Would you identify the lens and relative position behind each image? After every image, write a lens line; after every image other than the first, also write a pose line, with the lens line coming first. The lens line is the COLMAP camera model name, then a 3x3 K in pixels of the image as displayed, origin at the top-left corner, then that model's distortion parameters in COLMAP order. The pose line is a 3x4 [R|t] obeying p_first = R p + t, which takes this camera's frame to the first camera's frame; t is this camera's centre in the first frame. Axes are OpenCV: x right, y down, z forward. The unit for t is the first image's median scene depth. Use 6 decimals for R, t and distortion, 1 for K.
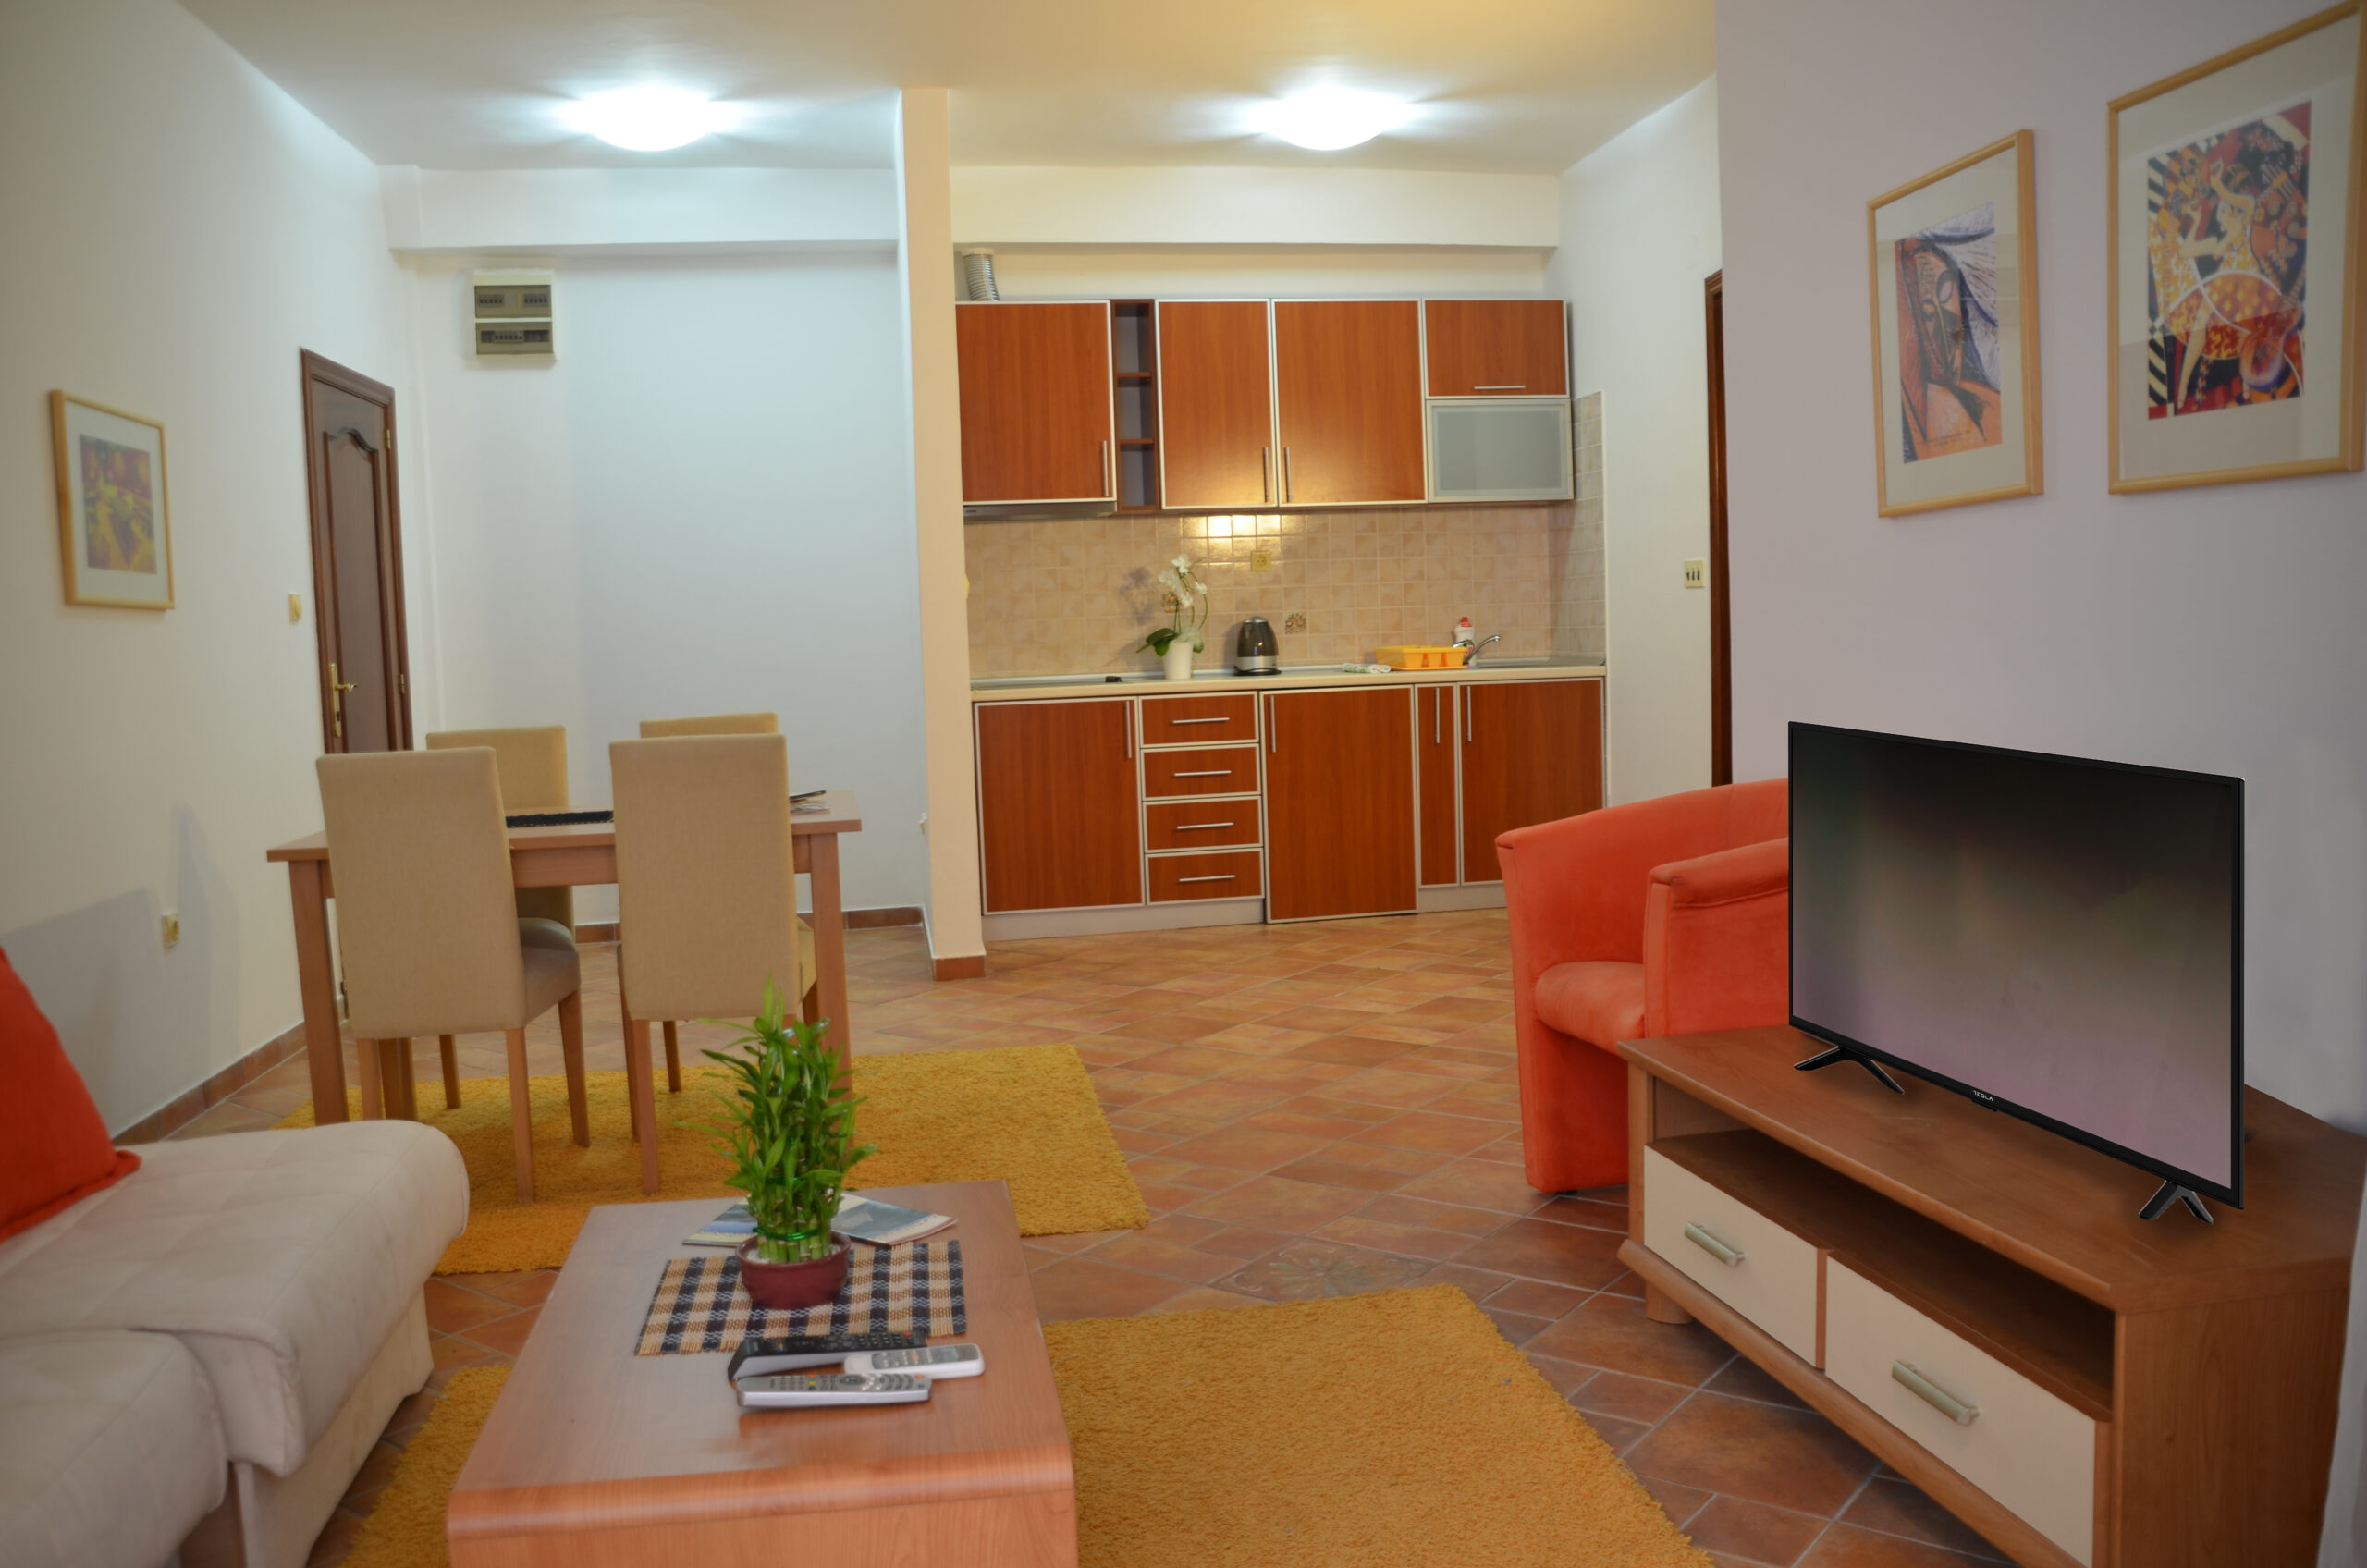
lens RADIAL K [[1984.6, 0, 1174.2], [0, 1984.6, 783.0], [0, 0, 1]] dist [-0.158315, 0.128480]
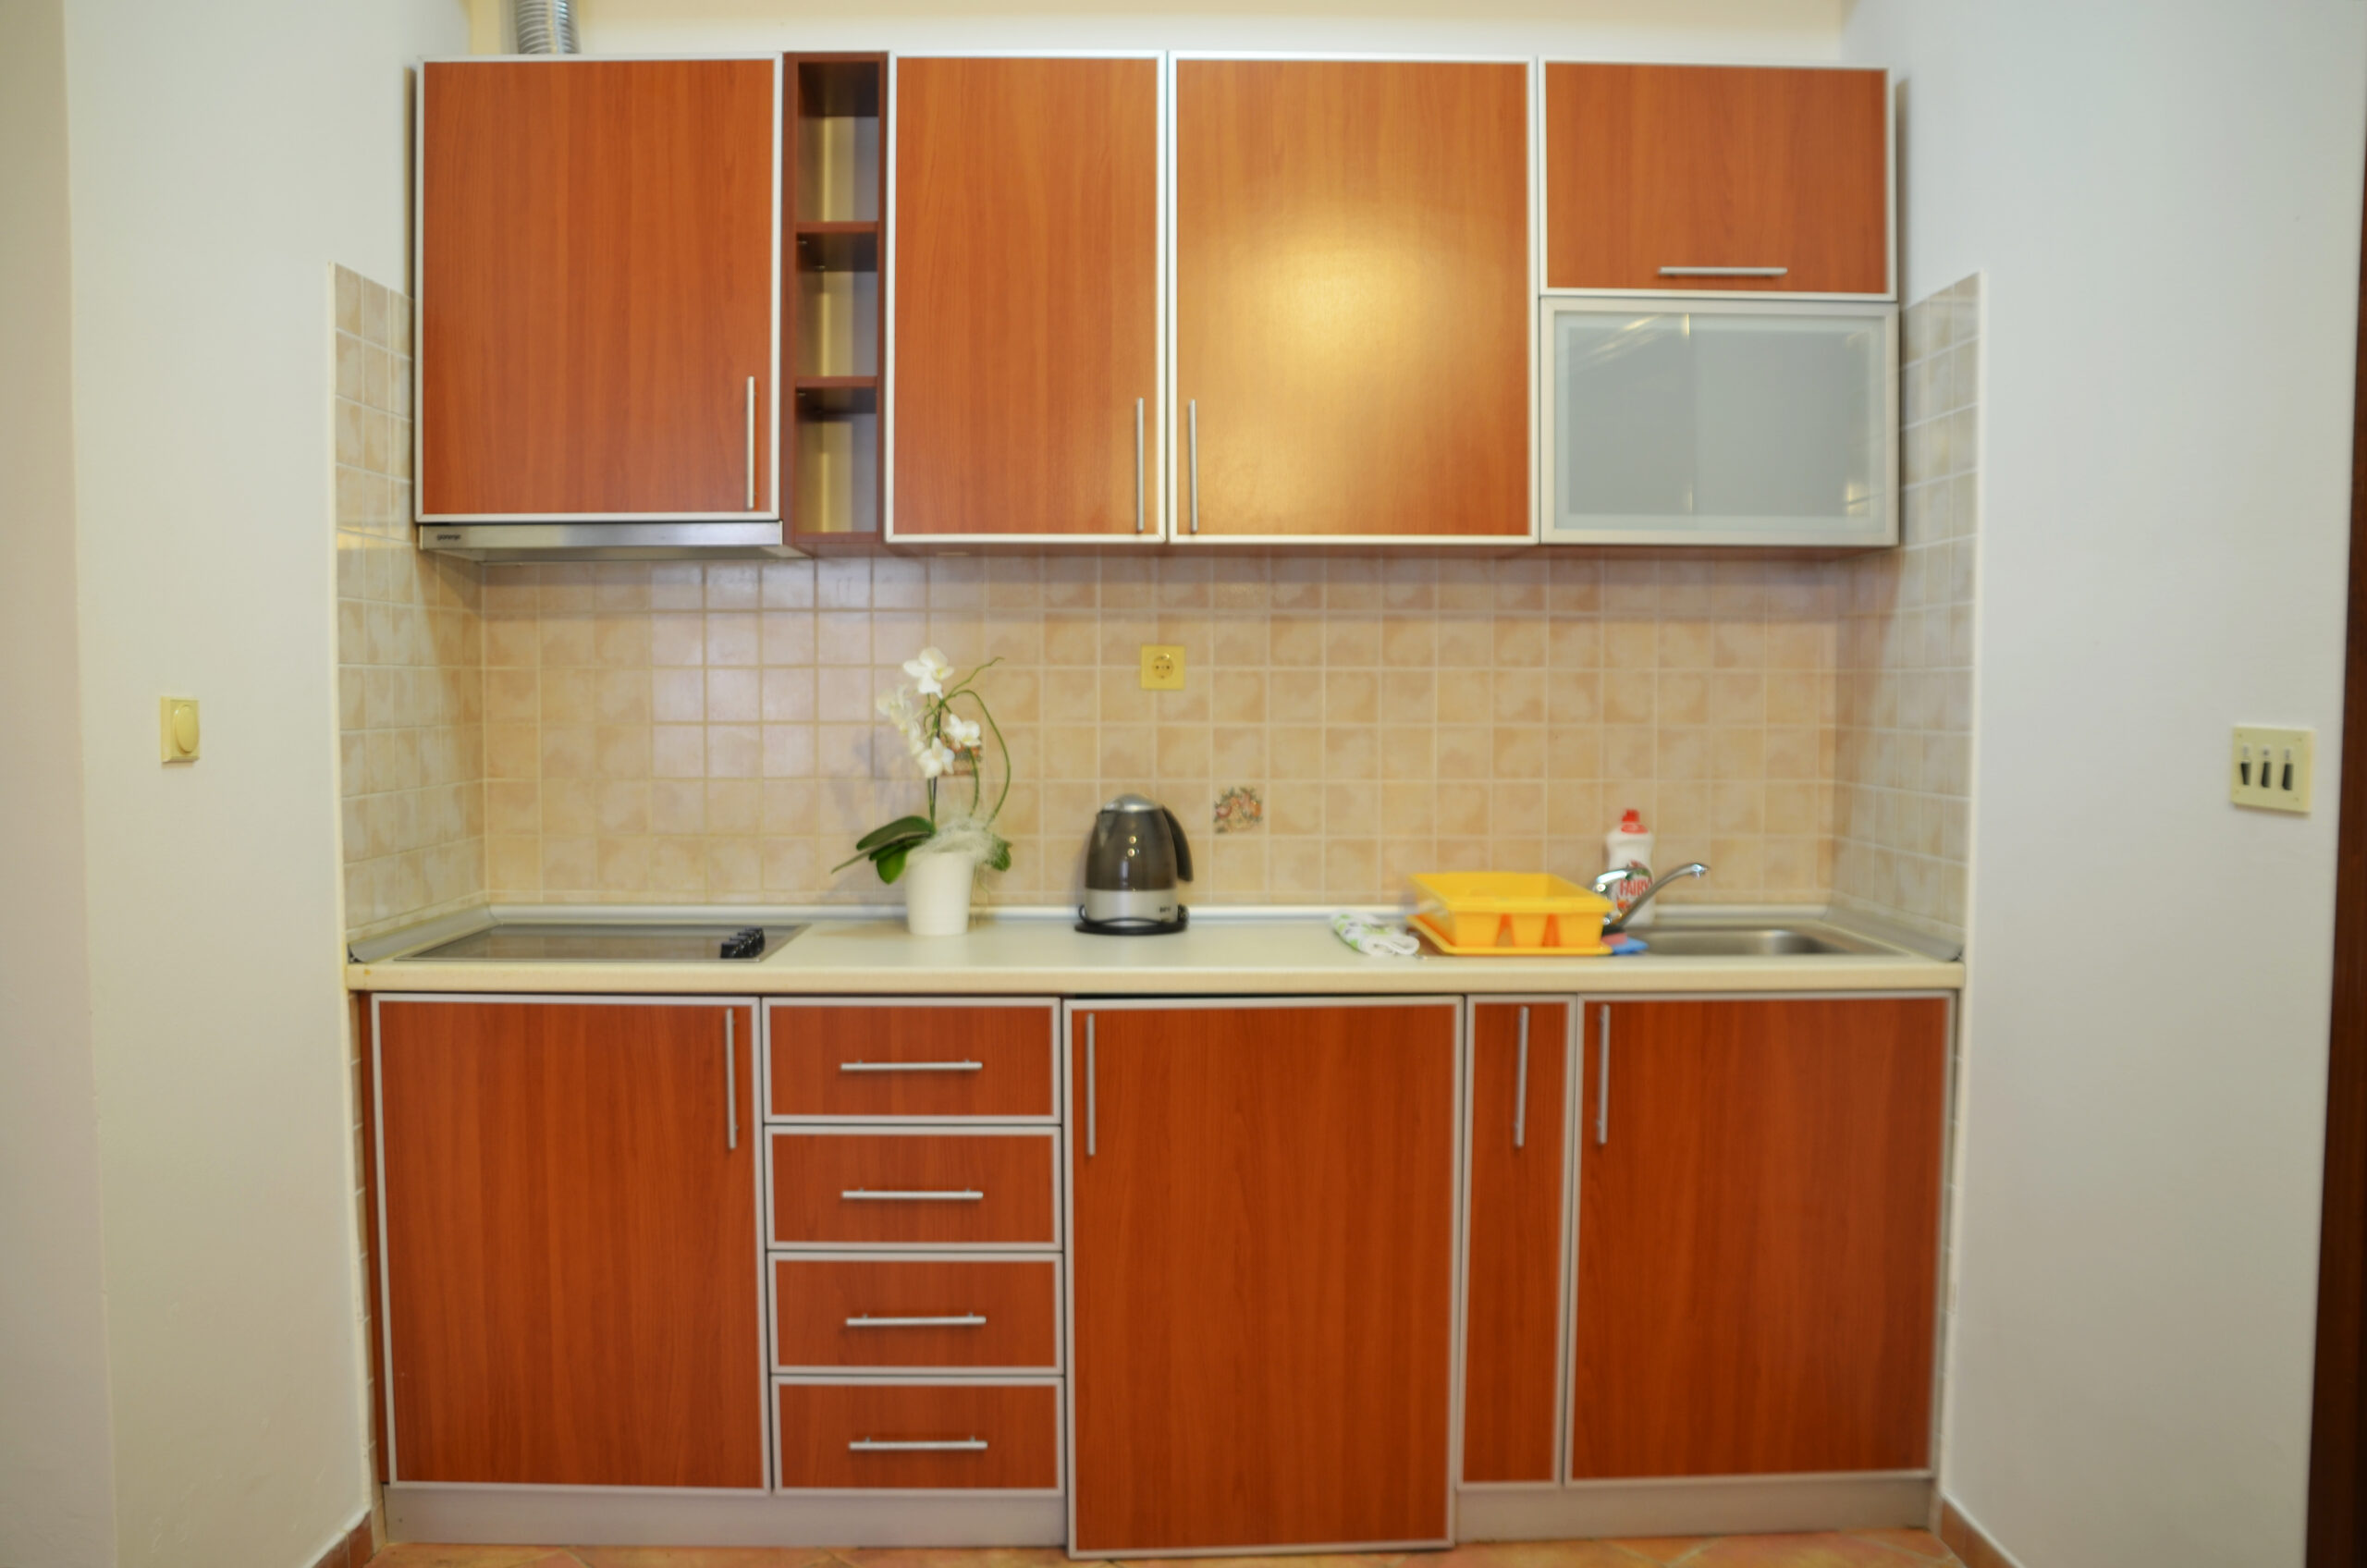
lens RADIAL K [[1984.6, 0, 1174.2], [0, 1984.6, 783.0], [0, 0, 1]] dist [-0.158315, 0.128480]
pose [[0.987587, 0.043834, -0.150830, 0.119514], [-0.048738, 0.998391, -0.028973, -0.076894], [0.149318, 0.035964, 0.988135, 0.589249]]
